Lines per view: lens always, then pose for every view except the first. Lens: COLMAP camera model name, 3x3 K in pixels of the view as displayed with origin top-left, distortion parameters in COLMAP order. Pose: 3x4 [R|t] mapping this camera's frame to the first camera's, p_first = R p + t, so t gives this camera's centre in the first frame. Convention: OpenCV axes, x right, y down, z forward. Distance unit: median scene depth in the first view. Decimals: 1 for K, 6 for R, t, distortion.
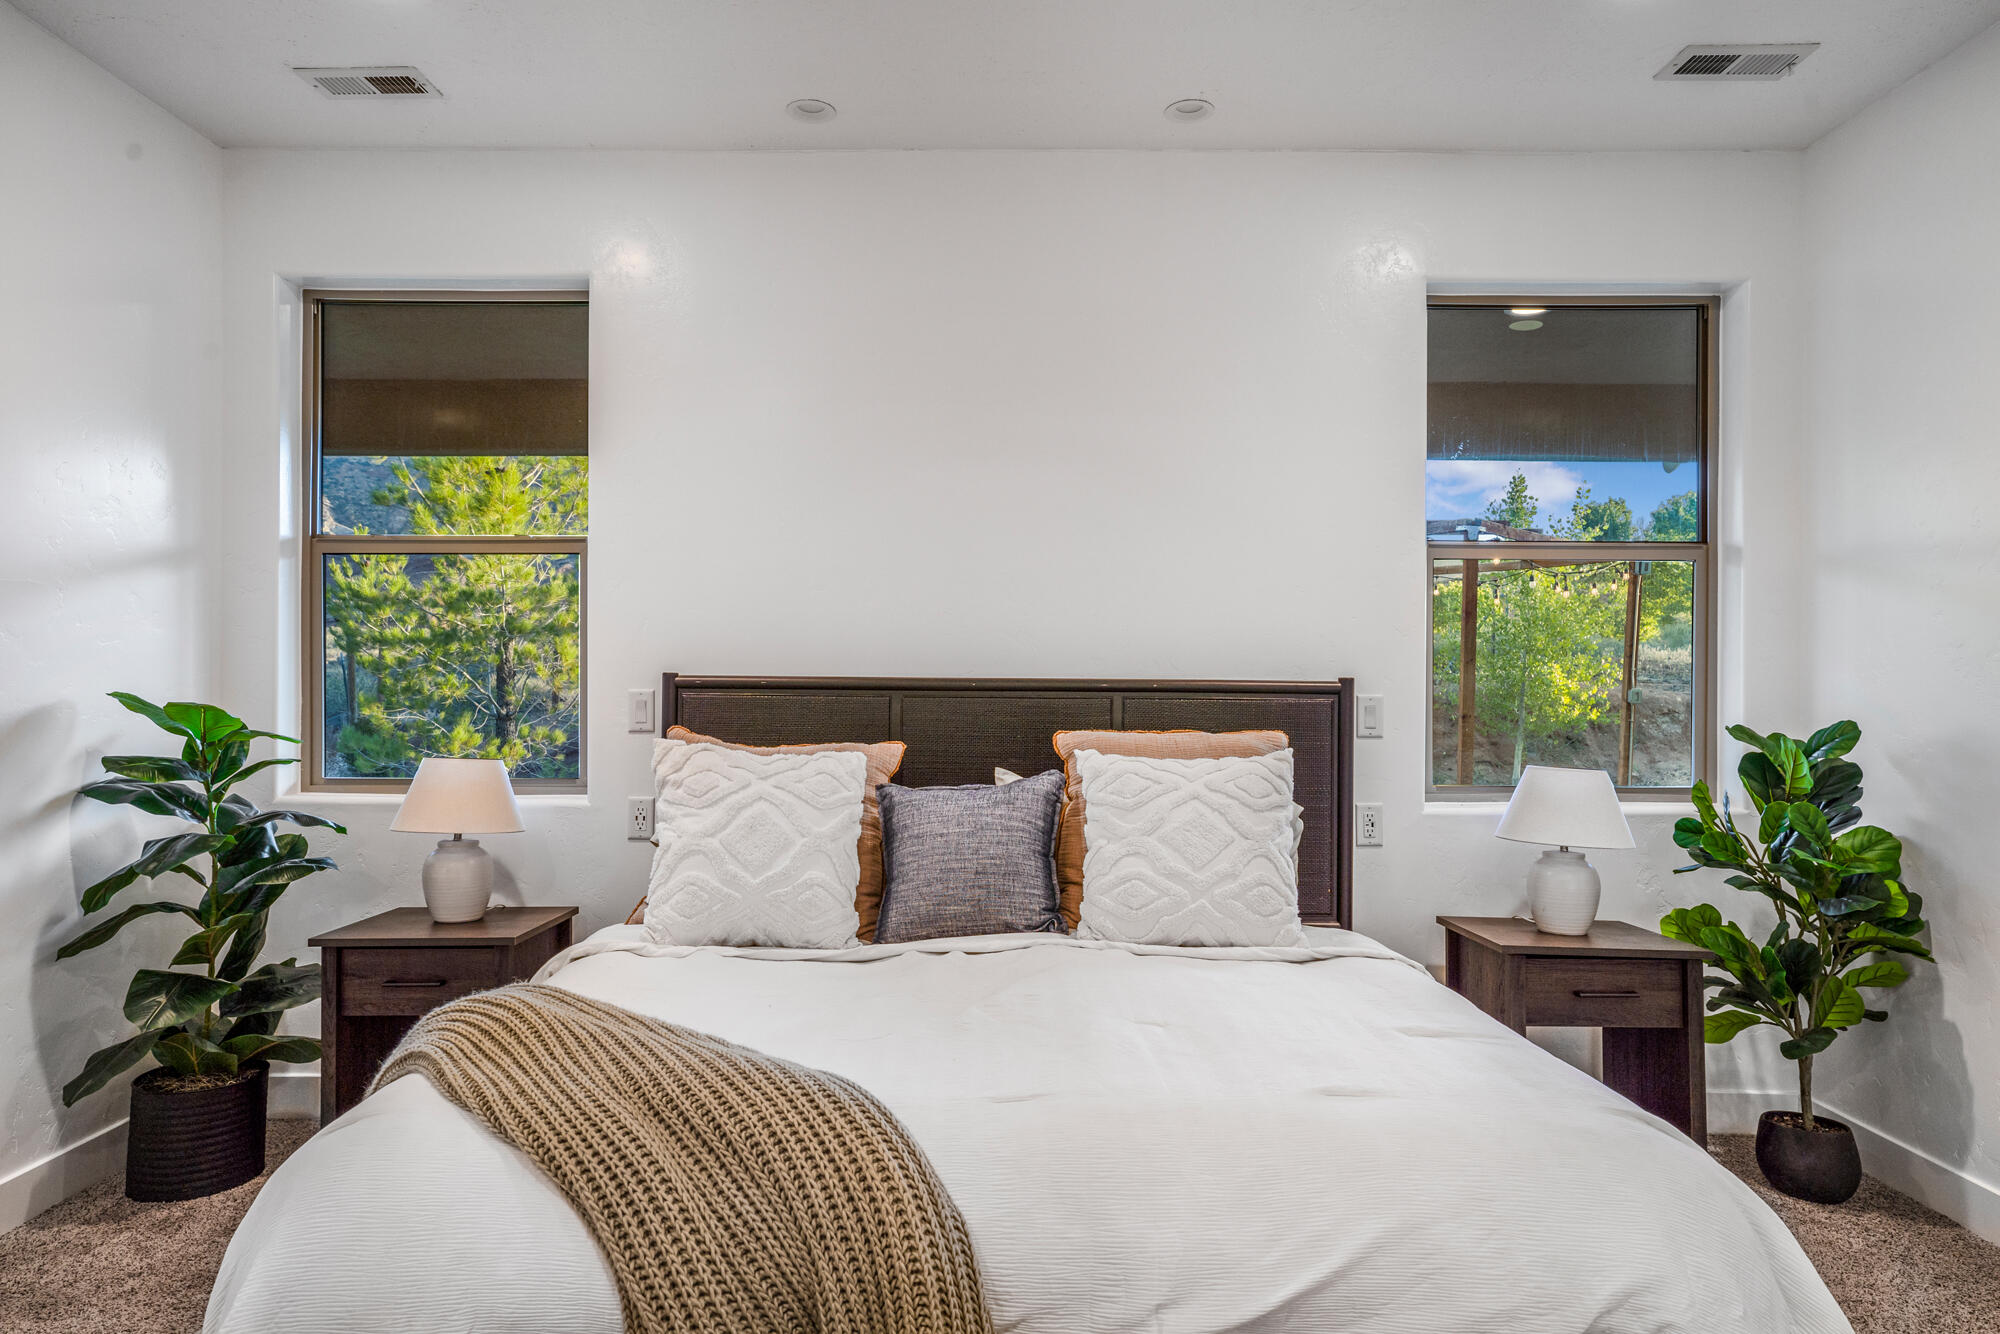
lens RADIAL K [[1213.4, 0, 1001.8], [0, 1213.4, 688.4], [0, 0, 1]] dist [0.017986, 0.006694]
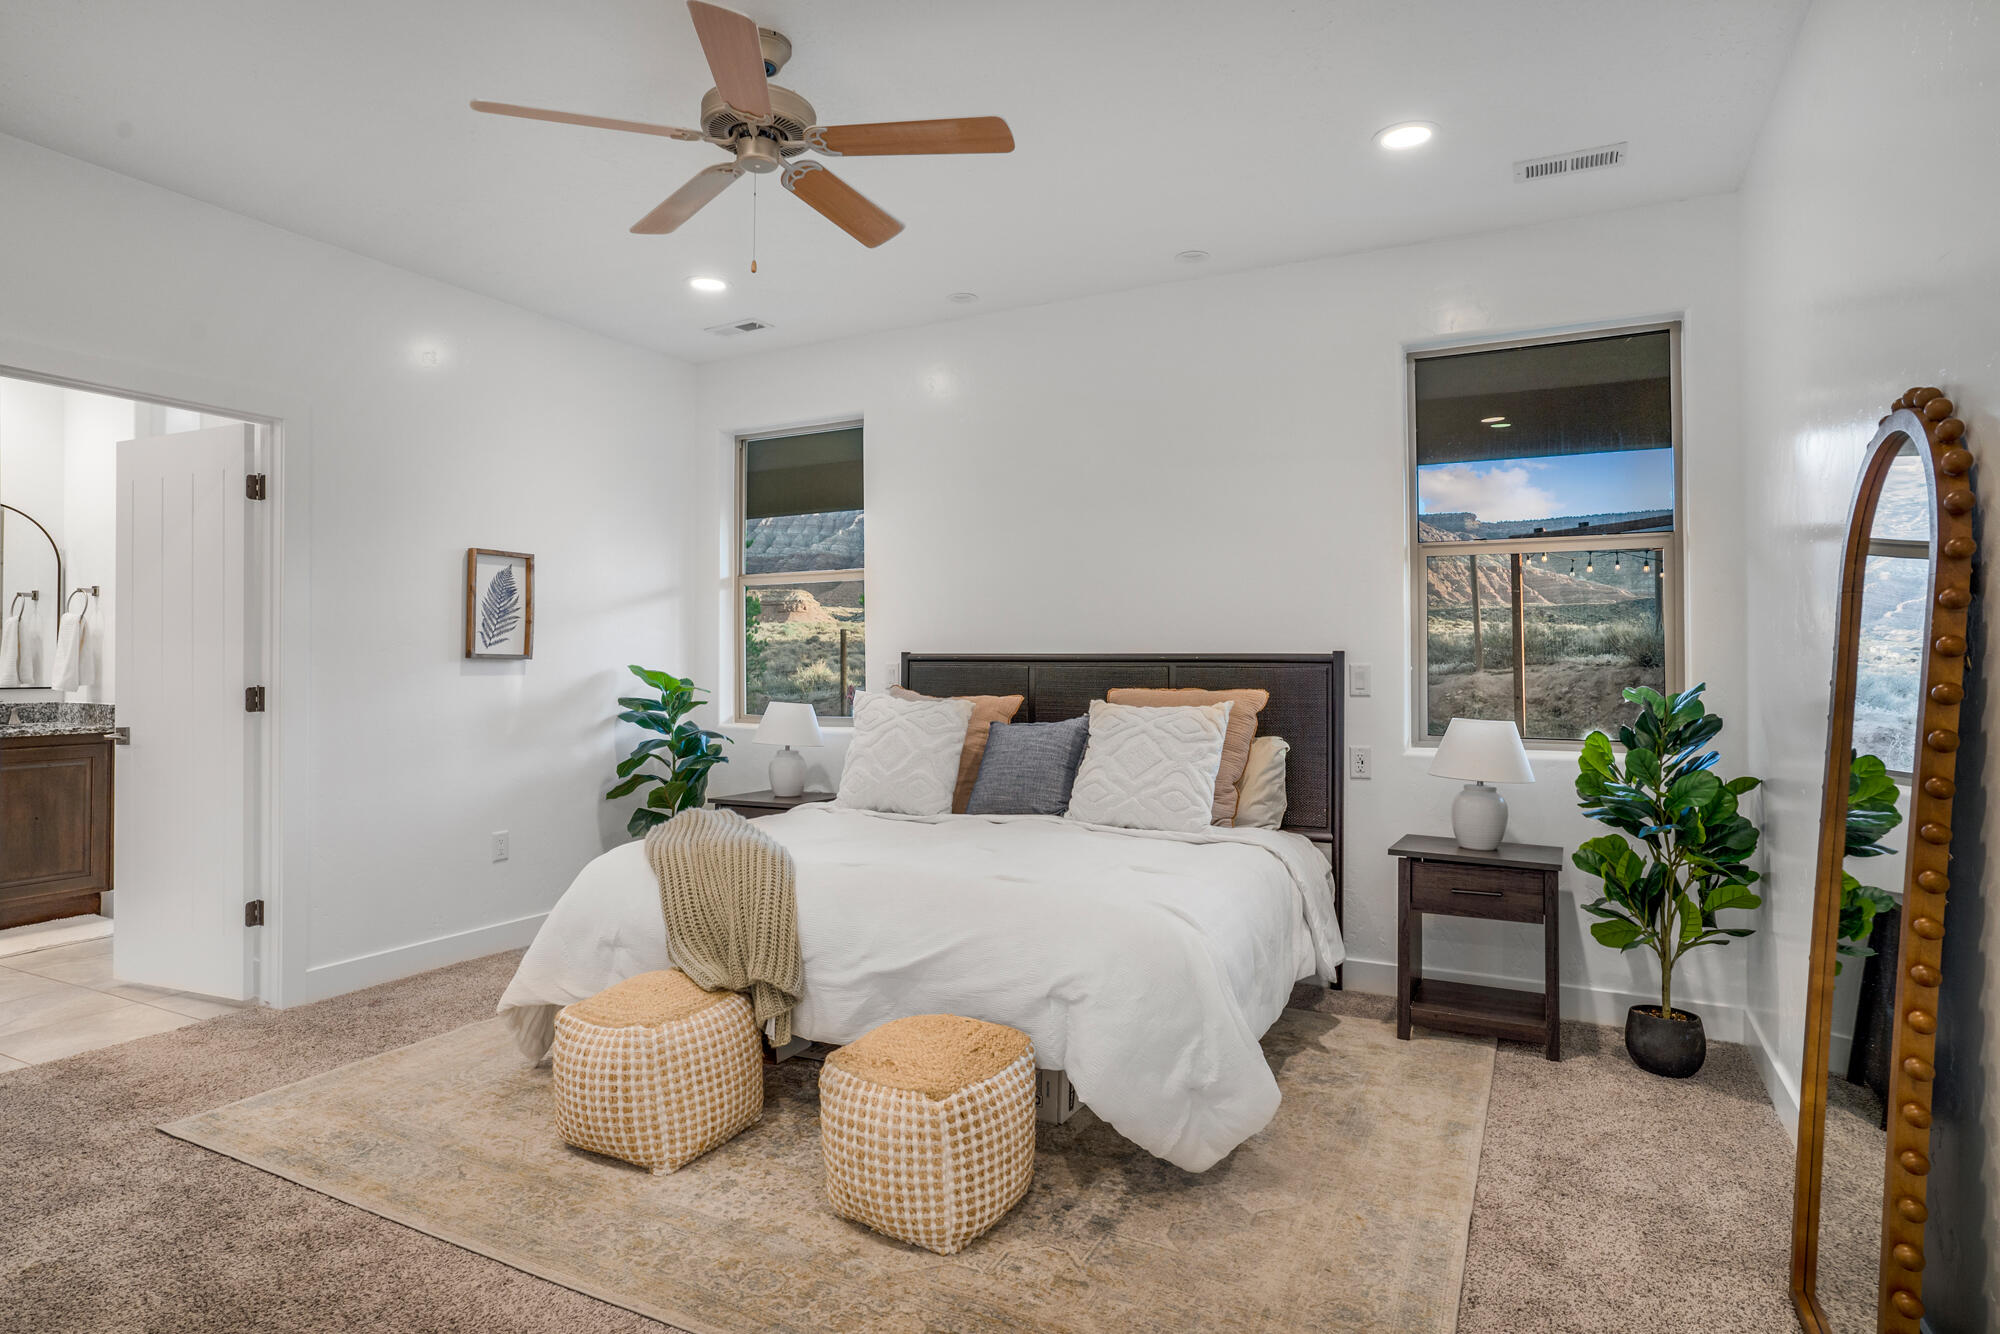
lens RADIAL K [[1086.8, 0, 995.4], [0, 1086.8, 664.1], [0, 0, 1]] dist [-0.001518, -0.000732]
pose [[0.889309, -0.004518, -0.457285, 0.560774], [0.005141, 0.999987, 0.000117, 0.004229], [0.457278, -0.002455, 0.889320, -0.258981]]
